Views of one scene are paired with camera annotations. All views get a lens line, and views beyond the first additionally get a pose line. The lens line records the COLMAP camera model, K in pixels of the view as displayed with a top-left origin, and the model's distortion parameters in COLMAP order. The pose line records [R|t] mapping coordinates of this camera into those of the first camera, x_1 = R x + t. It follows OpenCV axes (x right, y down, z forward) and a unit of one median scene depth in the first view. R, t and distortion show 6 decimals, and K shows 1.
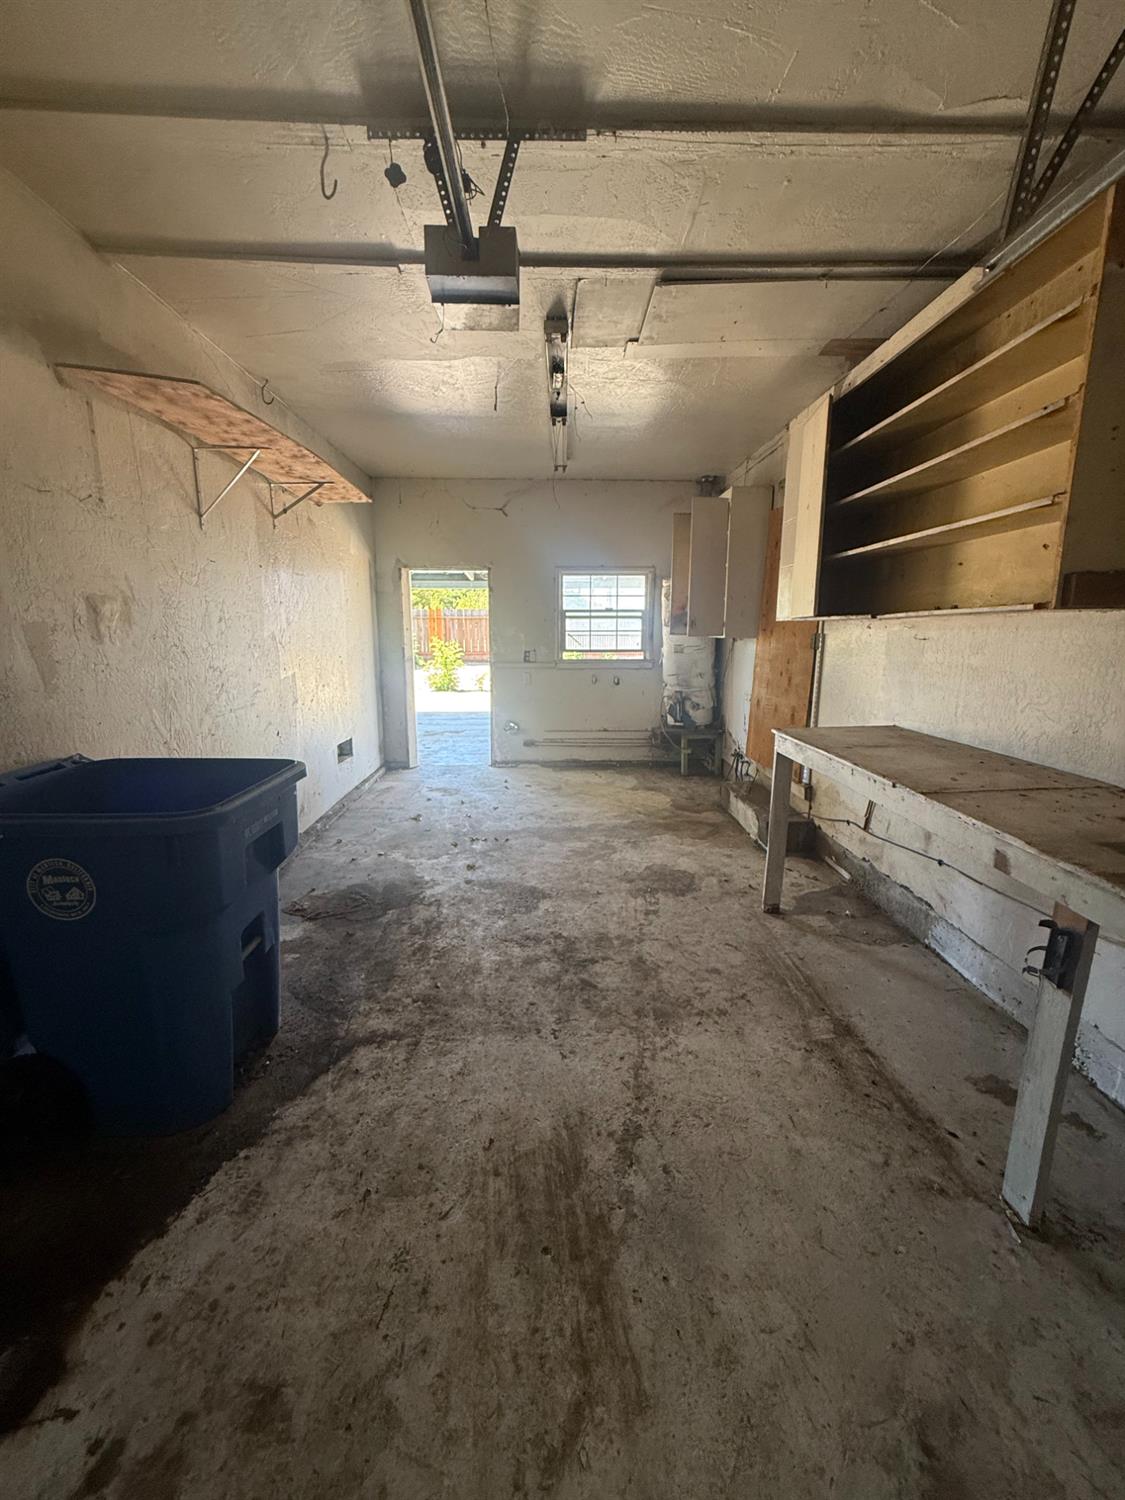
lens RADIAL K [[595.6, 0, 562.4], [0, 595.6, 747.8], [0, 0, 1]] dist [0.000124, 0.000446]
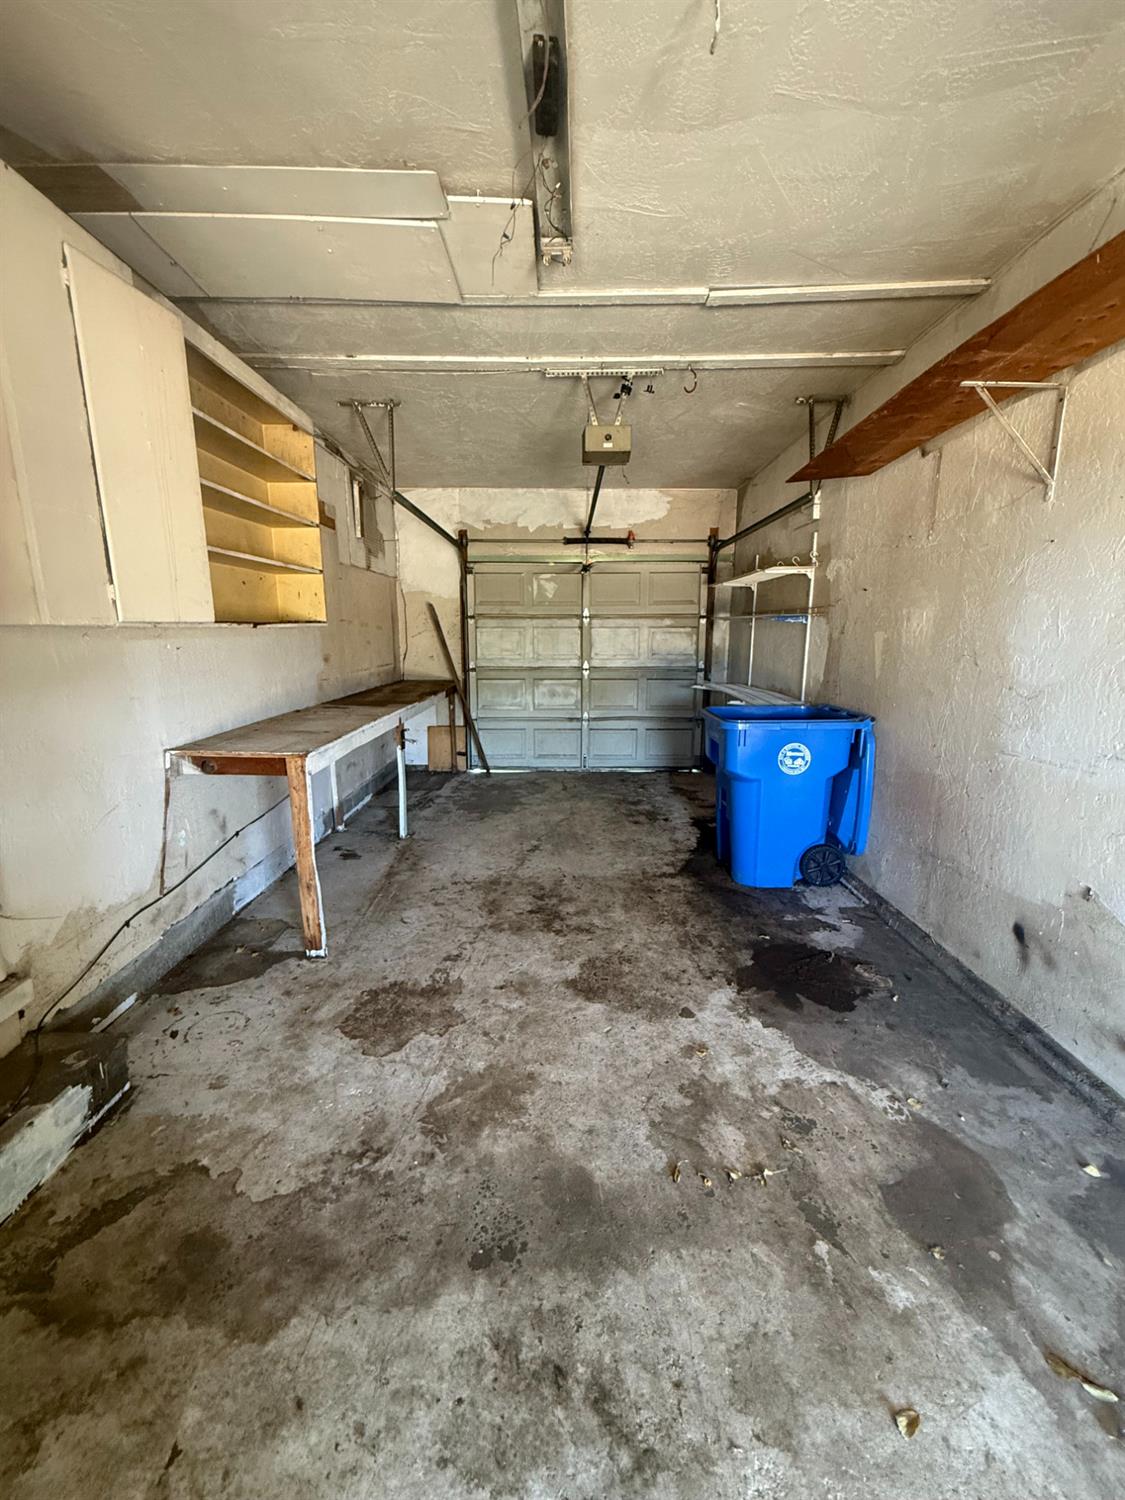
lens RADIAL K [[595.6, 0, 564.1], [0, 595.6, 749.6], [0, 0, 1]] dist [0.000124, 0.000446]
pose [[-0.999674, -0.004037, 0.025211, -0.042597], [0.006003, 0.922569, 0.385784, -0.390867], [-0.024817, 0.385810, -0.922244, 1.895390]]
